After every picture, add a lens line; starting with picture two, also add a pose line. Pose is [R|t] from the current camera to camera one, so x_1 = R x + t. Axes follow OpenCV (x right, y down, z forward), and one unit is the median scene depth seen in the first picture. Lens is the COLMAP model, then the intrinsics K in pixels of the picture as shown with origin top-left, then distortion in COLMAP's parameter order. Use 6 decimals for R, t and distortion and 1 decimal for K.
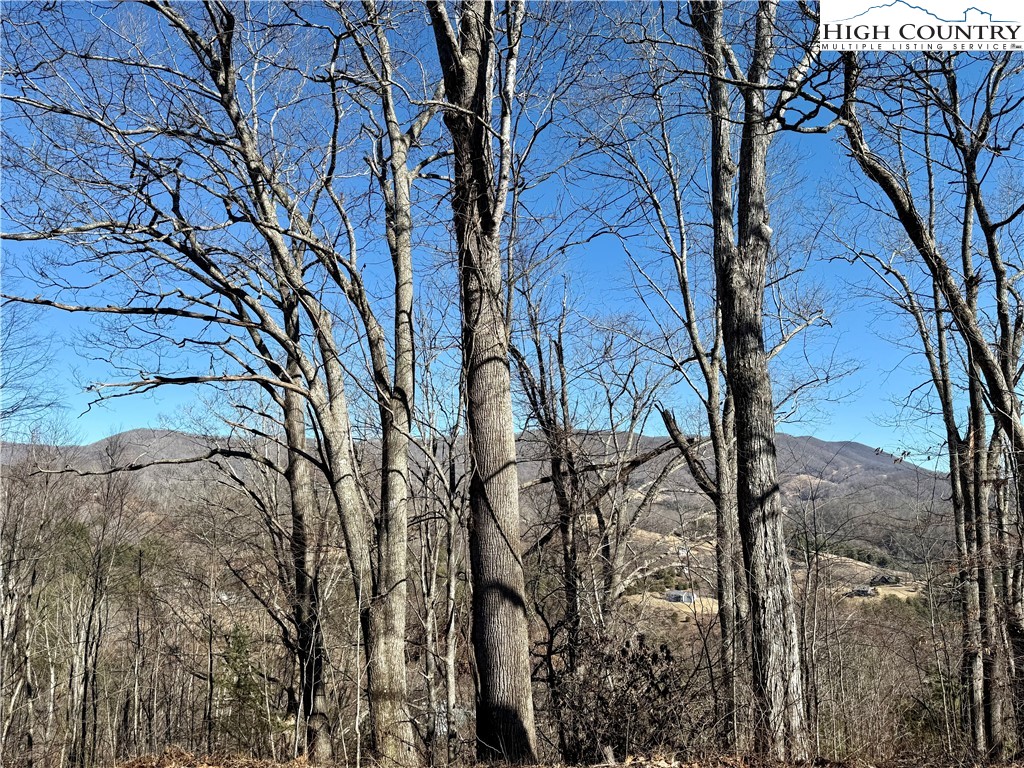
lens RADIAL K [[710.3, 0, 514.8], [0, 710.3, 389.0], [0, 0, 1]] dist [0.121797, -0.182598]
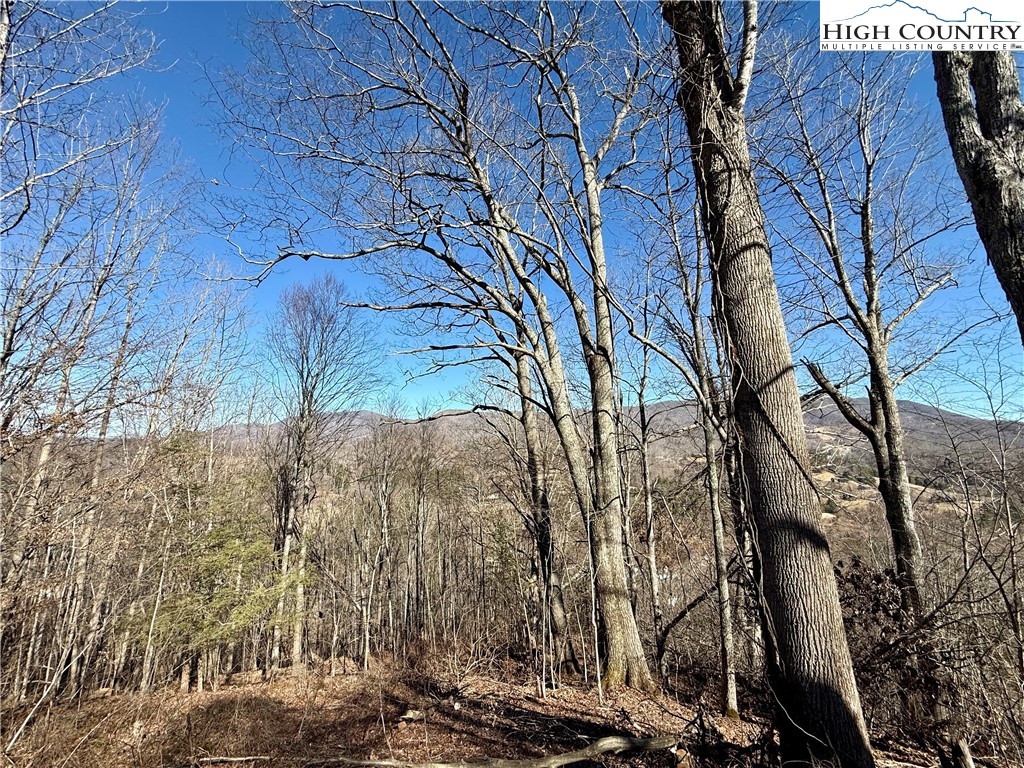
lens RADIAL K [[407.5, 0, 509.0], [0, 407.5, 382.6], [0, 0, 1]] dist [0.000644, -0.000224]
pose [[0.944849, -0.057764, -0.322371, -0.089615], [0.058353, 0.998265, -0.007844, 0.060758], [0.322265, -0.011400, 0.946581, 0.265869]]
